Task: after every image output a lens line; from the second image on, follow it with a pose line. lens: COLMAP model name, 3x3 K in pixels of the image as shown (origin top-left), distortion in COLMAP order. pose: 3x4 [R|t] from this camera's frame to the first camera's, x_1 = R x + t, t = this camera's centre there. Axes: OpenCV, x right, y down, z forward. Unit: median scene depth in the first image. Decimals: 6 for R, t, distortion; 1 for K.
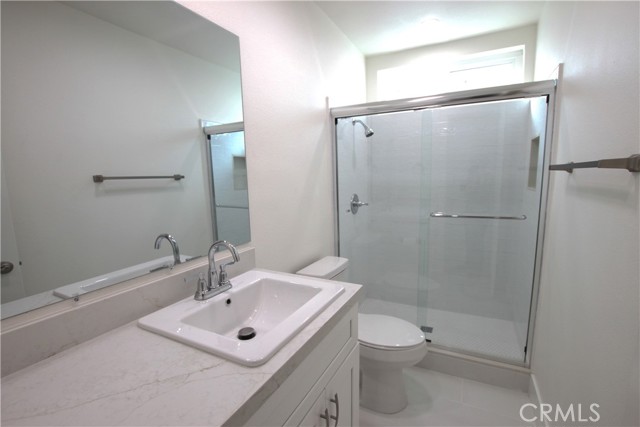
lens RADIAL K [[293.4, 0, 324.5], [0, 293.4, 223.5], [0, 0, 1]] dist [-0.025055, 0.001660]
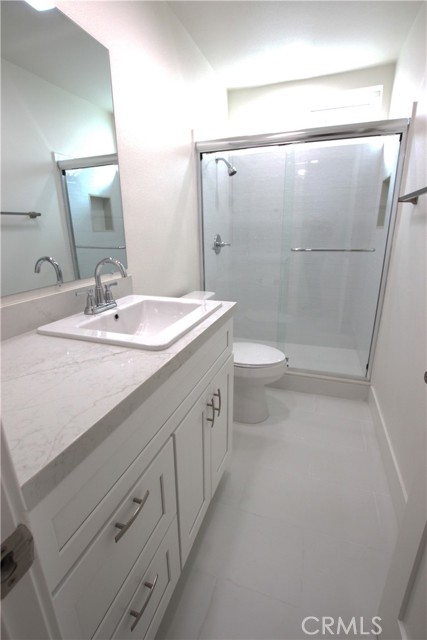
lens RADIAL K [[293.4, 0, 210.6], [0, 293.4, 319.5], [0, 0, 1]] dist [-0.025055, 0.001660]
pose [[0.993272, -0.024382, 0.113209, -0.065298], [0.008885, 0.990748, 0.135422, 0.082536], [-0.115463, -0.133505, 0.984299, -0.065524]]
